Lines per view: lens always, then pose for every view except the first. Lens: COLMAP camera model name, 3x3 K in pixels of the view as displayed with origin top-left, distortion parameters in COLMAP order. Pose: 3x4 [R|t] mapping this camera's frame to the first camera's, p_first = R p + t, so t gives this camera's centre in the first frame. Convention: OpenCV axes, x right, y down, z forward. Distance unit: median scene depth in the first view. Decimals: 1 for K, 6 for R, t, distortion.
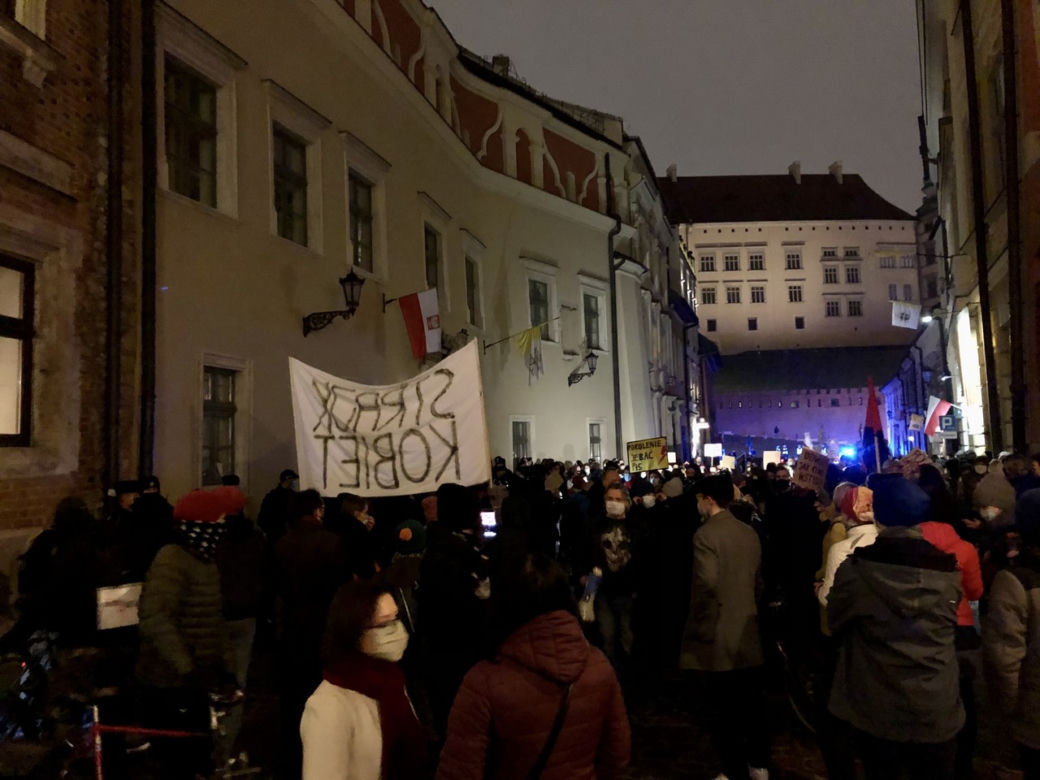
lens RADIAL K [[767.7, 0, 520.0], [0, 767.7, 390.0], [0, 0, 1]] dist [0.095949, 0.002727]
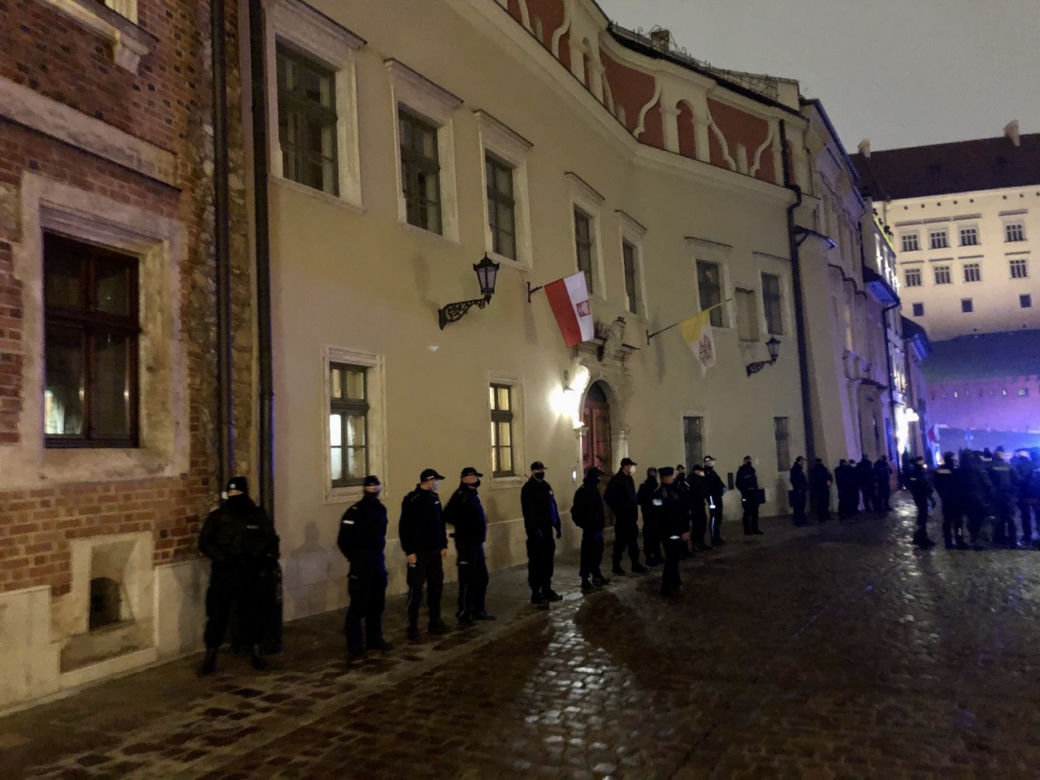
lens RADIAL K [[769.2, 0, 536.8], [0, 769.2, 392.6], [0, 0, 1]] dist [0.039290, -0.000290]
pose [[0.975950, -0.038163, -0.214628, 0.032150], [0.038341, 0.999259, -0.003335, 0.014728], [0.214597, -0.004974, 0.976690, 0.105289]]
